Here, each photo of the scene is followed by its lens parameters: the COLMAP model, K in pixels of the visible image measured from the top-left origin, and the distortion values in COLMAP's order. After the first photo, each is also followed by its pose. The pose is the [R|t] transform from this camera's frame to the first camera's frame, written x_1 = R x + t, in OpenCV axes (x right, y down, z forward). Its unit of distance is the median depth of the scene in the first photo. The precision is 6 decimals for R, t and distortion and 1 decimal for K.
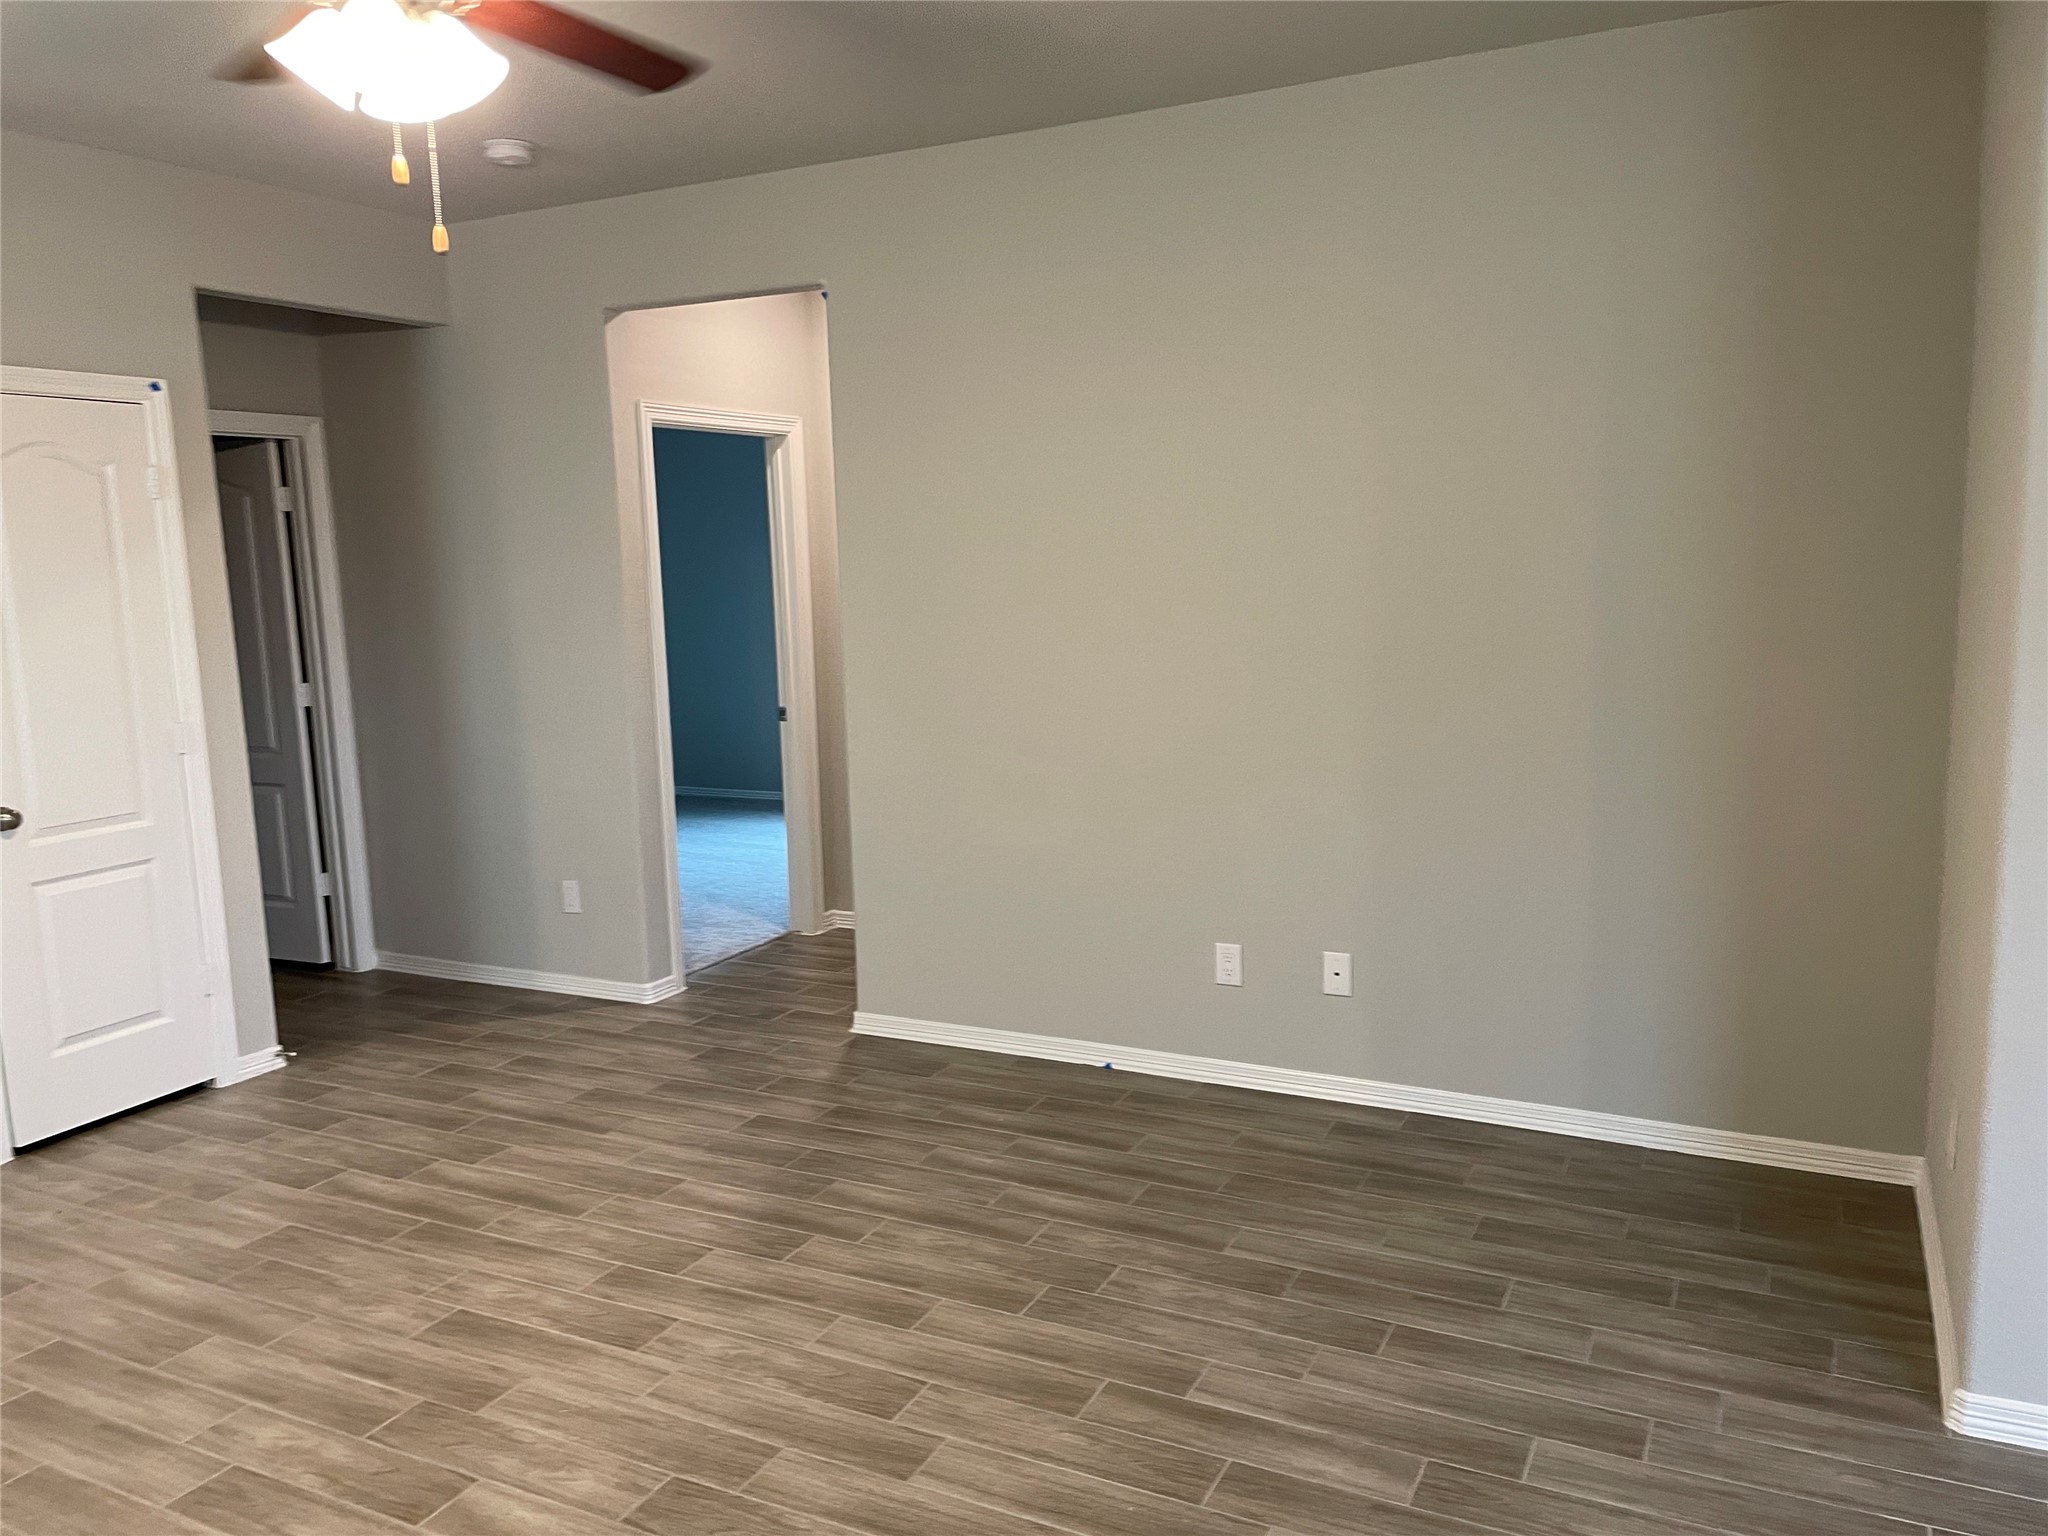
lens RADIAL K [[1547.3, 0, 1024.2], [0, 1547.3, 763.6], [0, 0, 1]] dist [0.030701, -0.004993]
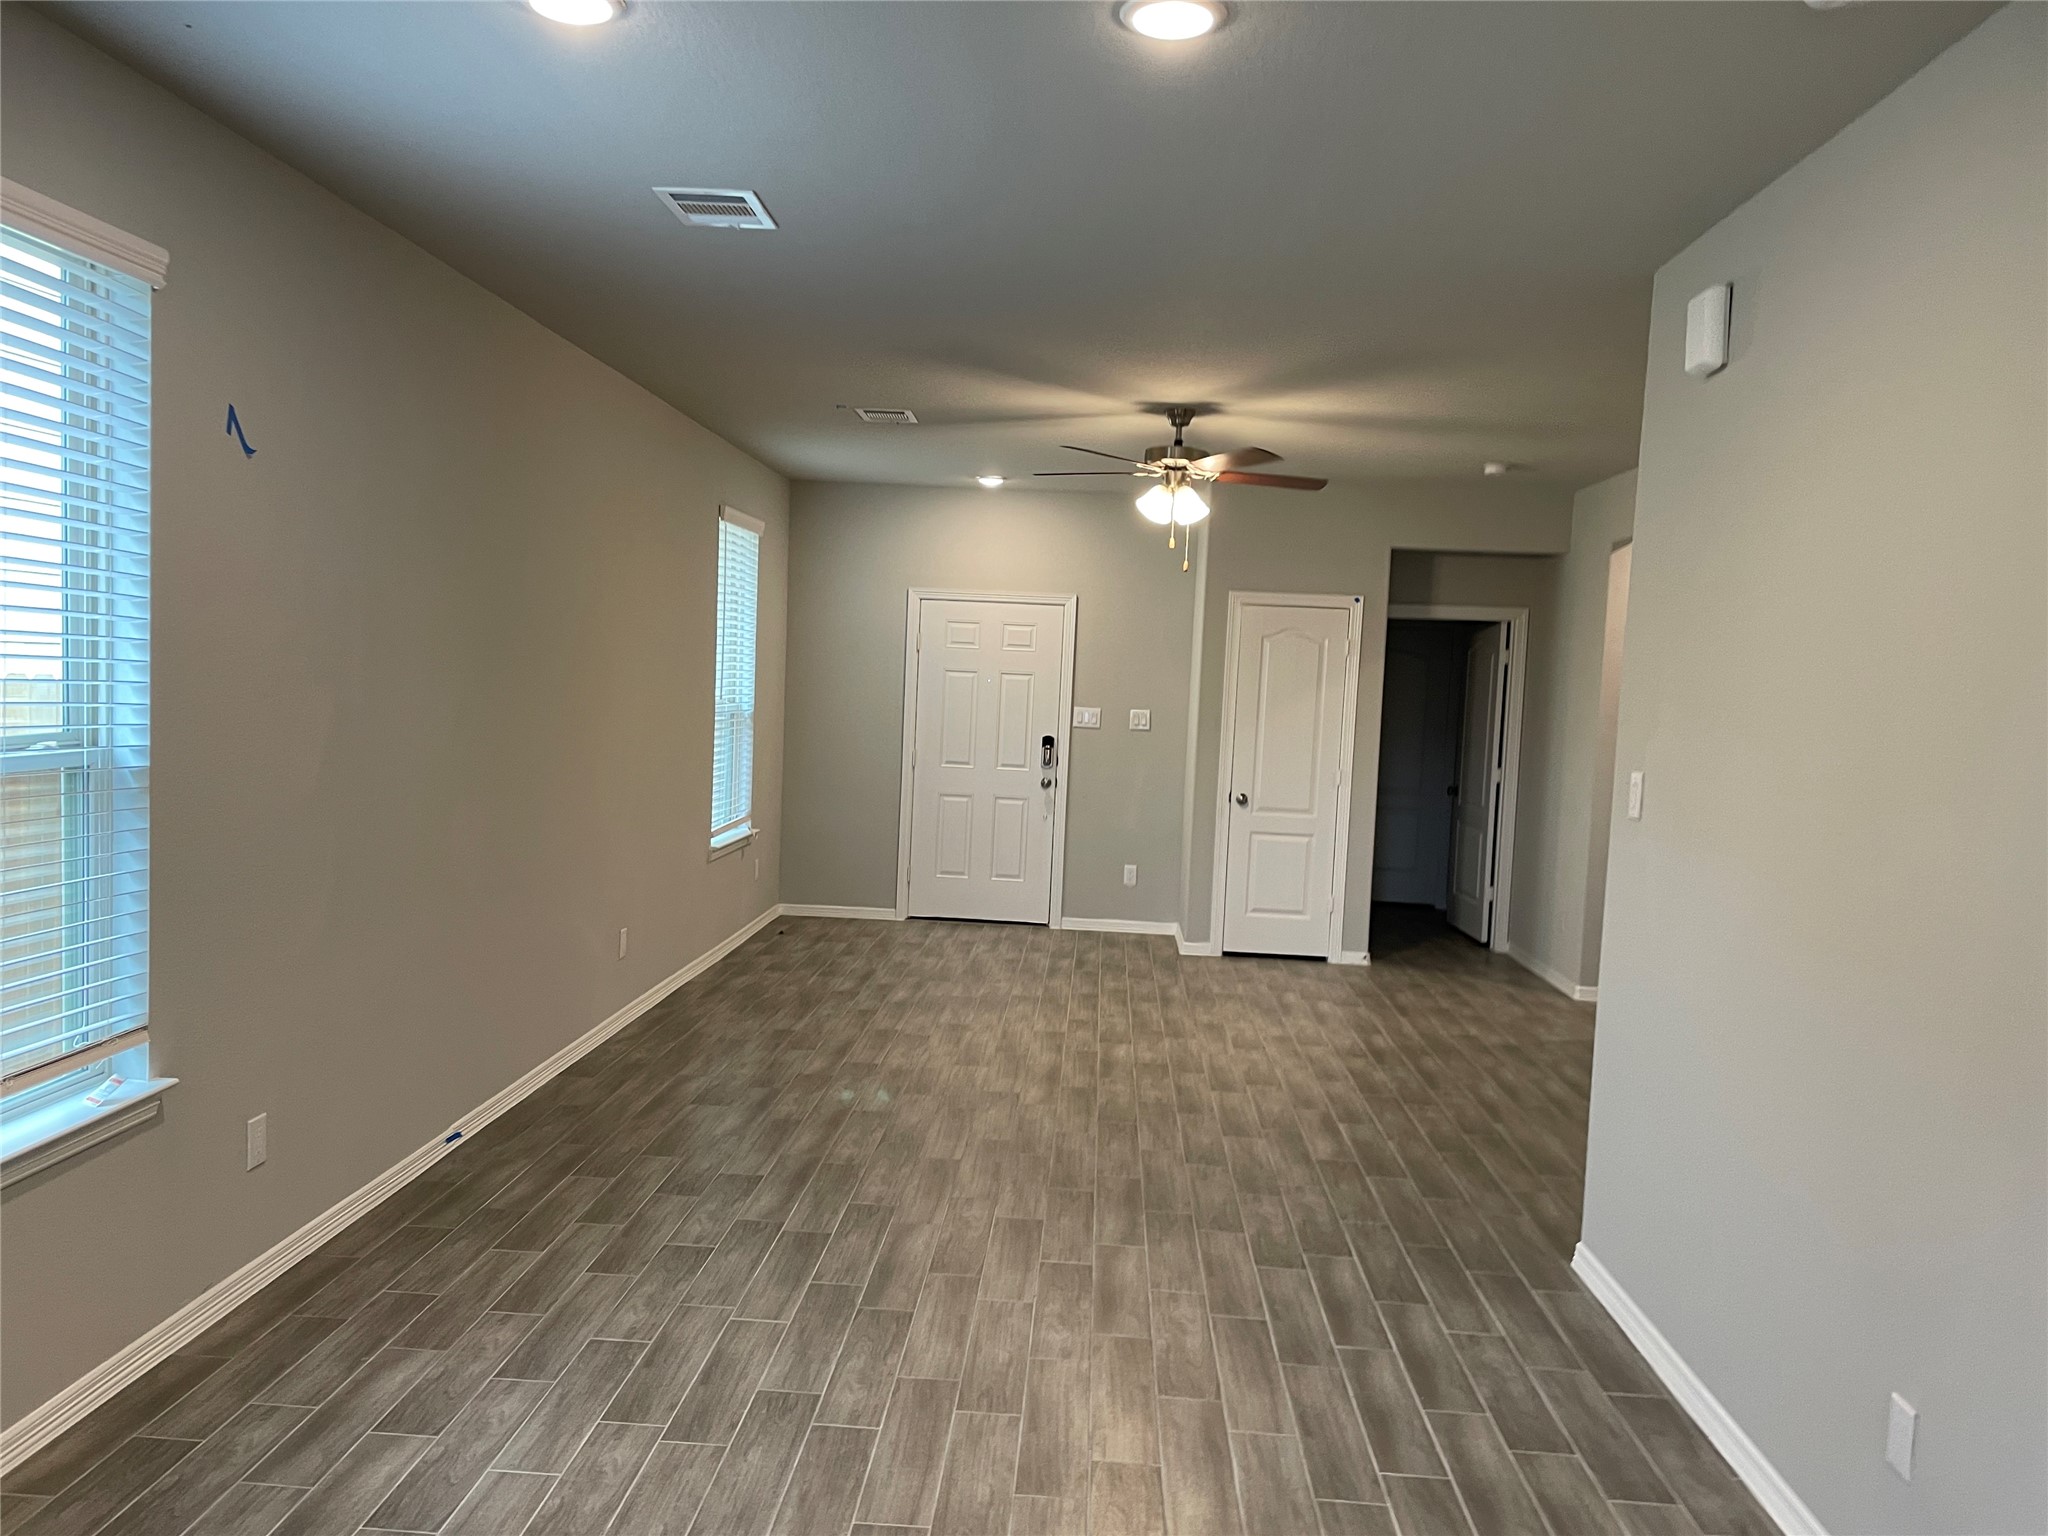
lens RADIAL K [[1547.3, 0, 1023.4], [0, 1547.3, 771.8], [0, 0, 1]] dist [0.030701, -0.004993]
pose [[0.404913, 0.103749, -0.908450, 1.421984], [-0.178219, 0.983441, 0.032878, -0.022897], [0.896818, 0.148590, 0.416698, -0.213184]]
